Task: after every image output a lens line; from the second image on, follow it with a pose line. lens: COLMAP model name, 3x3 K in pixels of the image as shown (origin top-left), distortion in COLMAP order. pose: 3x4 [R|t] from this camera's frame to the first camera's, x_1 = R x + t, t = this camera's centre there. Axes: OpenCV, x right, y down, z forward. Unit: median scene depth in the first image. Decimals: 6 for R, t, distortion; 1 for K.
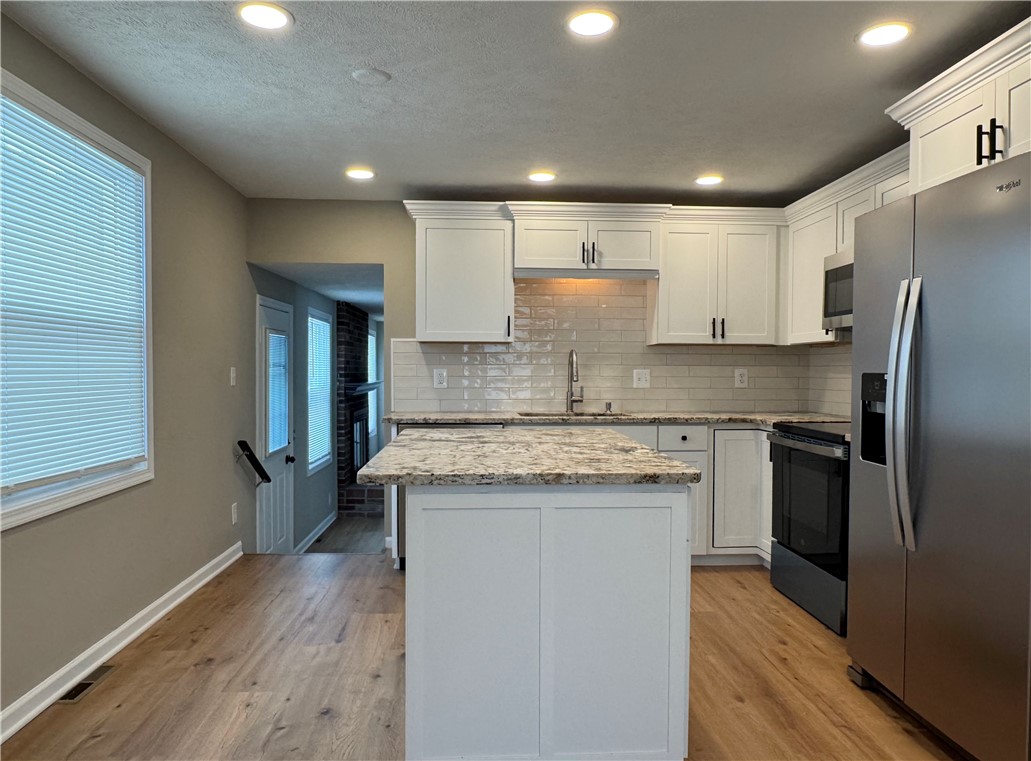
lens RADIAL K [[721.2, 0, 517.4], [0, 721.2, 385.5], [0, 0, 1]] dist [0.005411, -0.006566]
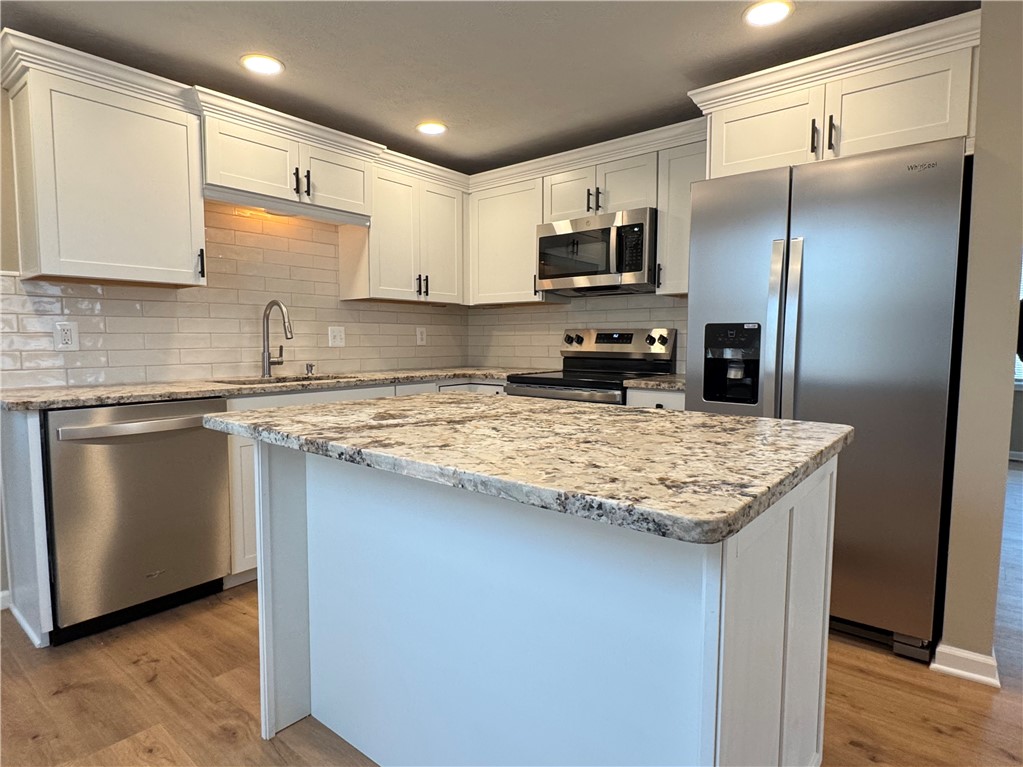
lens RADIAL K [[578.0, 0, 510.5], [0, 578.0, 379.8], [0, 0, 1]] dist [-0.001491, -0.002936]
pose [[0.676966, -0.053792, 0.734046, -0.233780], [0.017426, 0.998218, 0.057079, 0.007685], [-0.735808, -0.025849, 0.676697, 0.368612]]
